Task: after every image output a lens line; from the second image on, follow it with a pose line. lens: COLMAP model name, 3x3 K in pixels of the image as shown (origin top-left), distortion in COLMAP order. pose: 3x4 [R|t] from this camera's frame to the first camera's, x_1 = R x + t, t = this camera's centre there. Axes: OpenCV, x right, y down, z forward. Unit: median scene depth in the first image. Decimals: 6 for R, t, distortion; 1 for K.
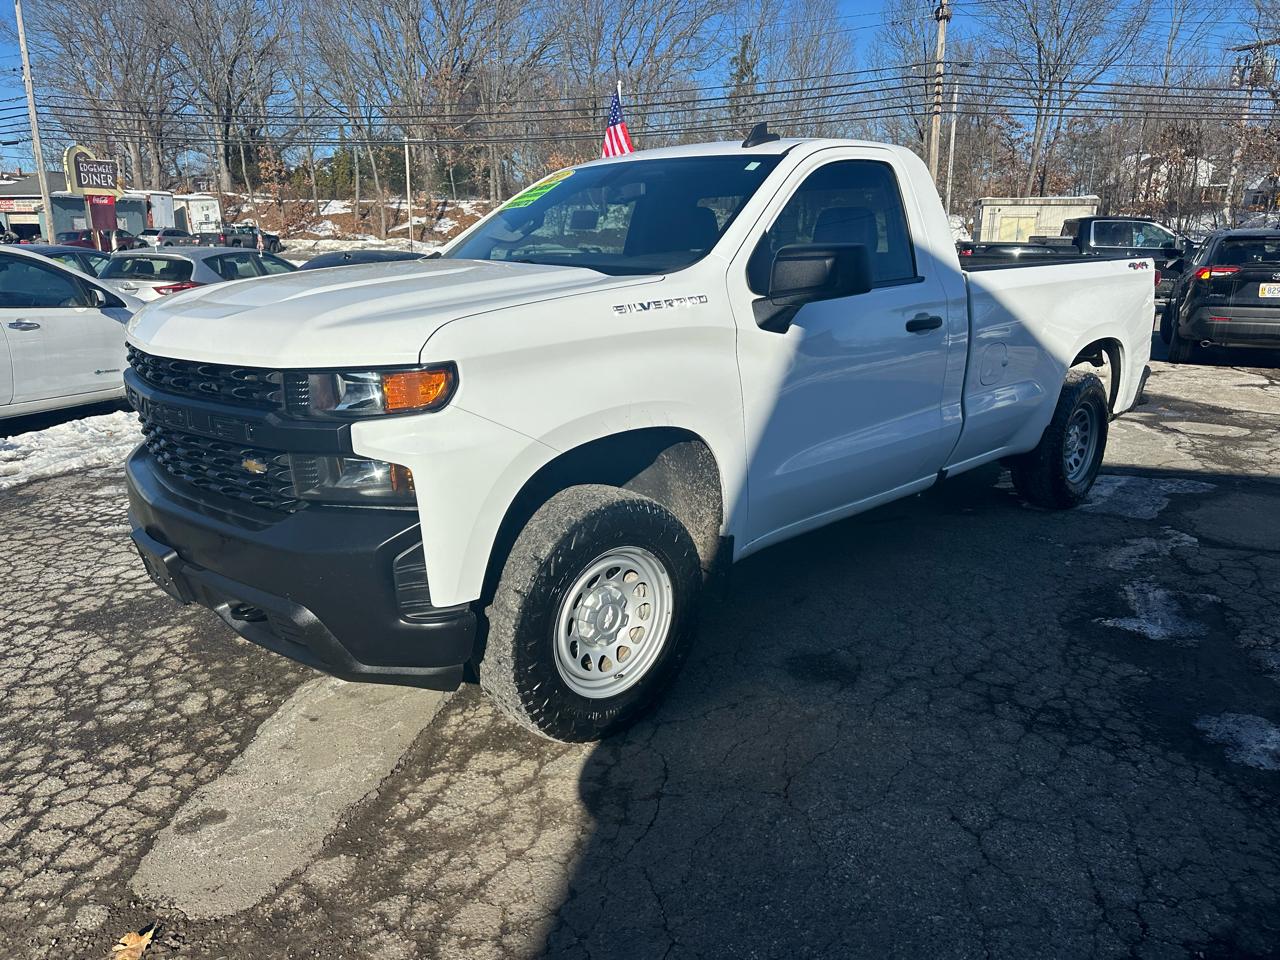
lens RADIAL K [[844.0, 0, 637.8], [0, 844.0, 552.7], [0, 0, 1]] dist [0.008900, -0.004210]
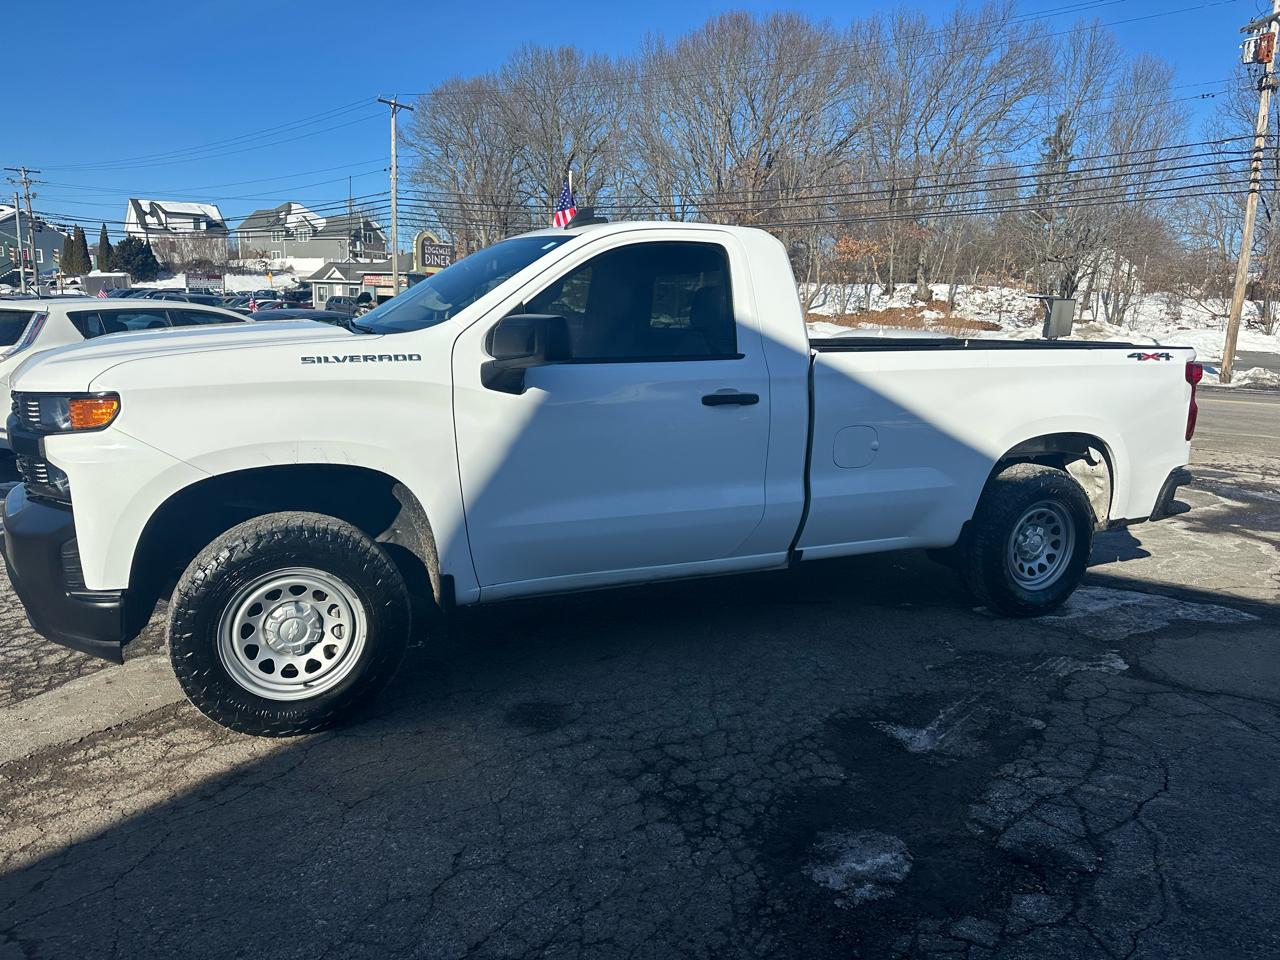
lens RADIAL K [[842.6, 0, 645.7], [0, 842.6, 564.2], [0, 0, 1]] dist [0.049620, -0.038220]
pose [[0.949352, 0.113021, -0.293183, 0.504143], [-0.134495, 0.989437, -0.054082, -0.007541], [0.283974, 0.090774, 0.954526, 0.029239]]
